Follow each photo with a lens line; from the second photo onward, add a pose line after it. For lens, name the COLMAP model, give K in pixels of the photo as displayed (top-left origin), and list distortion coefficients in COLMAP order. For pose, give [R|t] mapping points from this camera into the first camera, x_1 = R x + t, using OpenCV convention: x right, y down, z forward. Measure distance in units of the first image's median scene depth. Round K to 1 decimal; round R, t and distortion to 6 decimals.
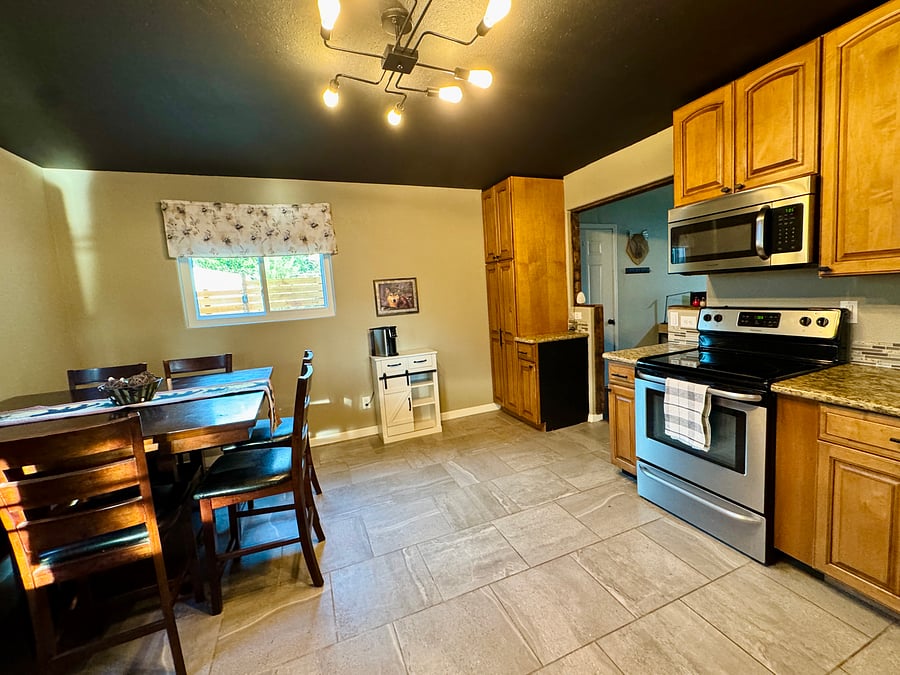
lens RADIAL K [[395.3, 0, 470.0], [0, 395.3, 335.9], [0, 0, 1]] dist [-0.002140, 0.000260]
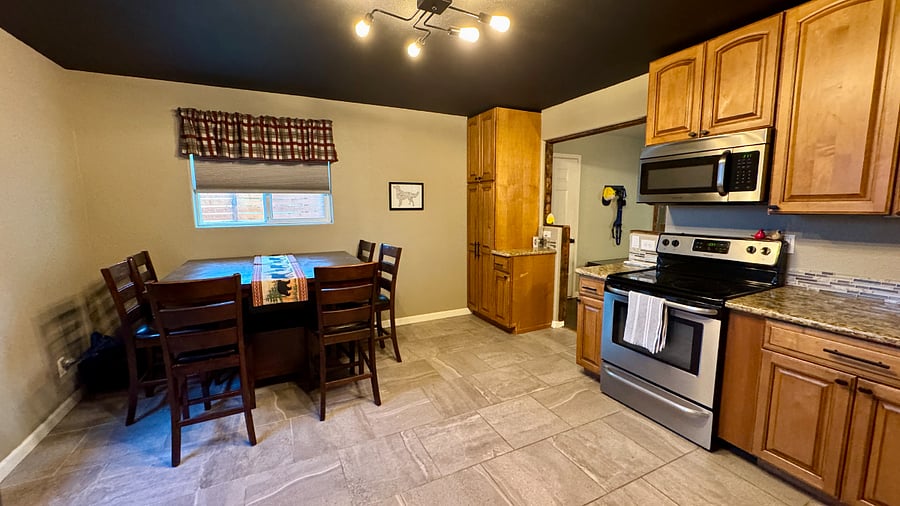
lens RADIAL K [[358.9, 0, 450.0], [0, 358.9, 253.0], [0, 0, 1]] dist [-0.001208, -0.000085]
pose [[0.997309, 0.049035, 0.054493, -0.117785], [-0.049950, 0.998631, 0.015554, 0.001361], [-0.053655, -0.018234, 0.998393, -0.032530]]
